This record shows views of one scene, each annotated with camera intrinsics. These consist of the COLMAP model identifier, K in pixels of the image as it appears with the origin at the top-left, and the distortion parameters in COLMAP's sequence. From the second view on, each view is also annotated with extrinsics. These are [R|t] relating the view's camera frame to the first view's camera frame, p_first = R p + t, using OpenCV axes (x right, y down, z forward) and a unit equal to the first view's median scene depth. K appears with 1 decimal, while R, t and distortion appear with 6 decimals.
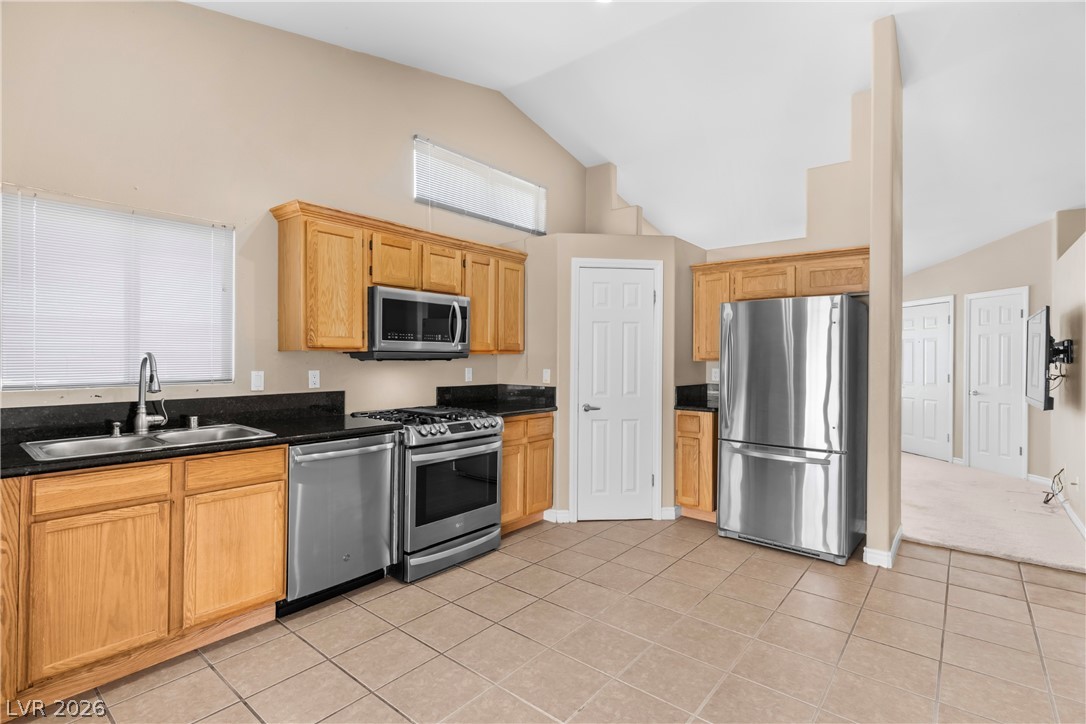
lens RADIAL K [[514.9, 0, 544.0], [0, 514.9, 358.0], [0, 0, 1]] dist [0.001290, 0.000947]
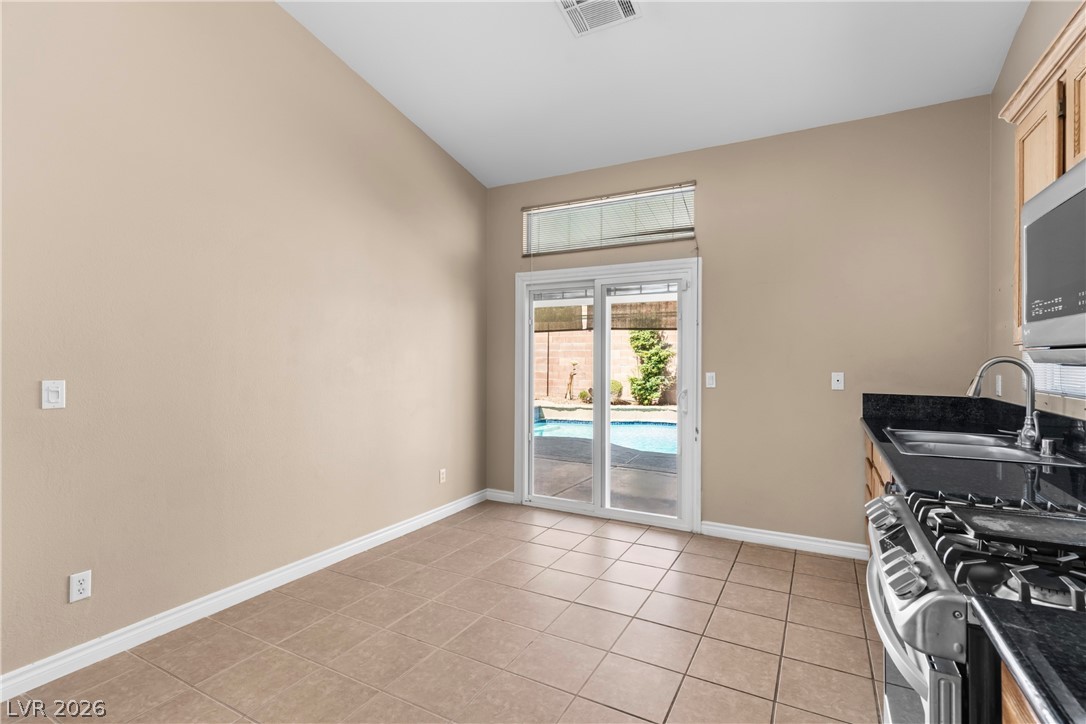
lens RADIAL K [[514.9, 0, 544.0], [0, 514.9, 358.0], [0, 0, 1]] dist [0.001290, 0.000947]
pose [[-0.982461, -0.008722, -0.186267, 0.144173], [-0.009341, 0.999953, 0.002446, -0.002351], [0.186237, 0.004143, -0.982496, 1.151646]]
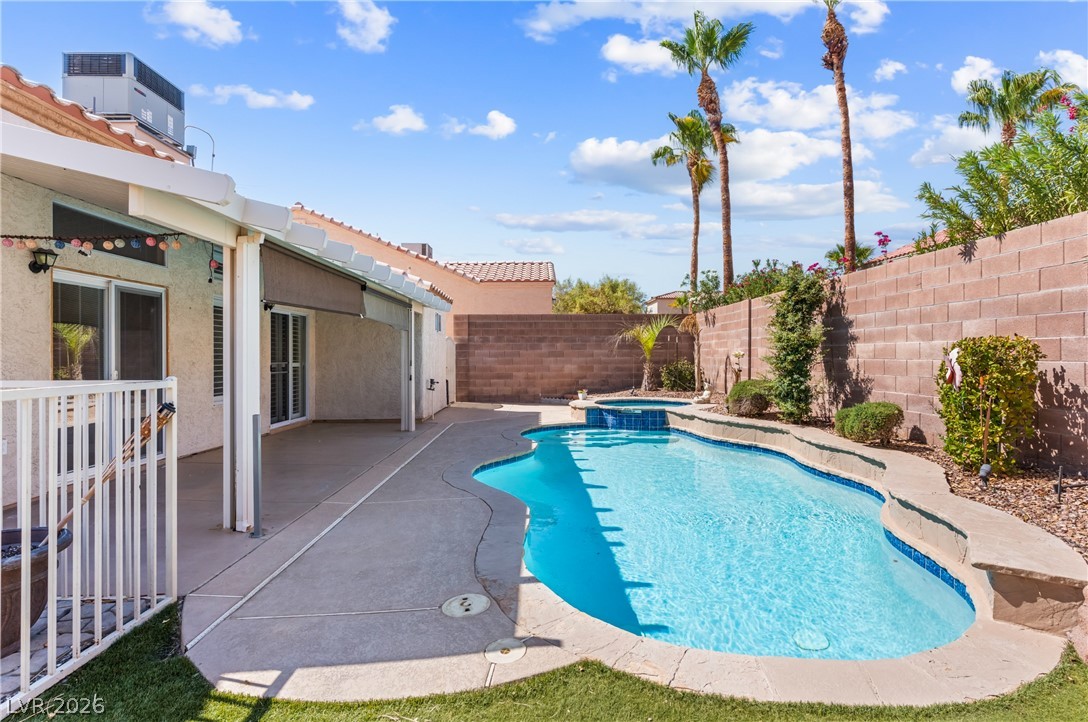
lens RADIAL K [[517.5, 0, 539.8], [0, 517.5, 356.0], [0, 0, 1]] dist [-0.001568, -0.000818]
pose [[-0.643614, -0.003430, 0.765343, -1.955203], [0.002649, 0.999974, 0.006709, 0.024608], [-0.765346, 0.006345, -0.643588, 0.085910]]
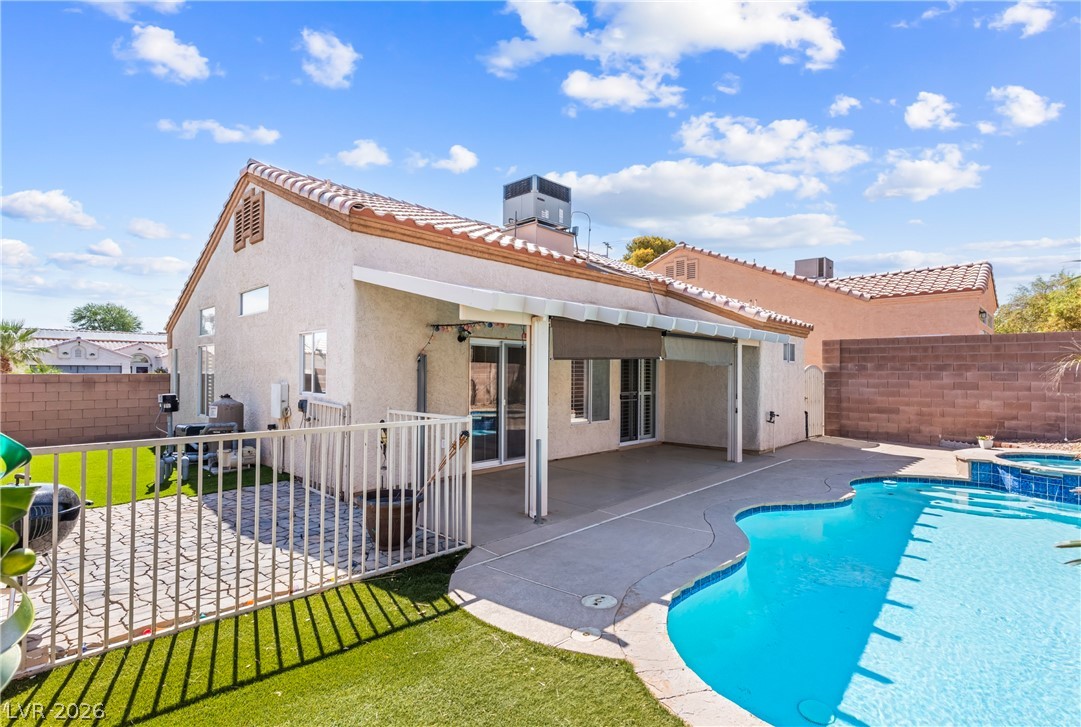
lens RADIAL K [[526.1, 0, 544.3], [0, 526.1, 367.9], [0, 0, 1]] dist [0.001048, 0.000226]
pose [[0.068421, 0.004021, 0.997648, -2.298679], [-0.002027, 0.999990, -0.003892, -0.048962], [-0.997654, -0.001756, 0.068428, -0.235986]]
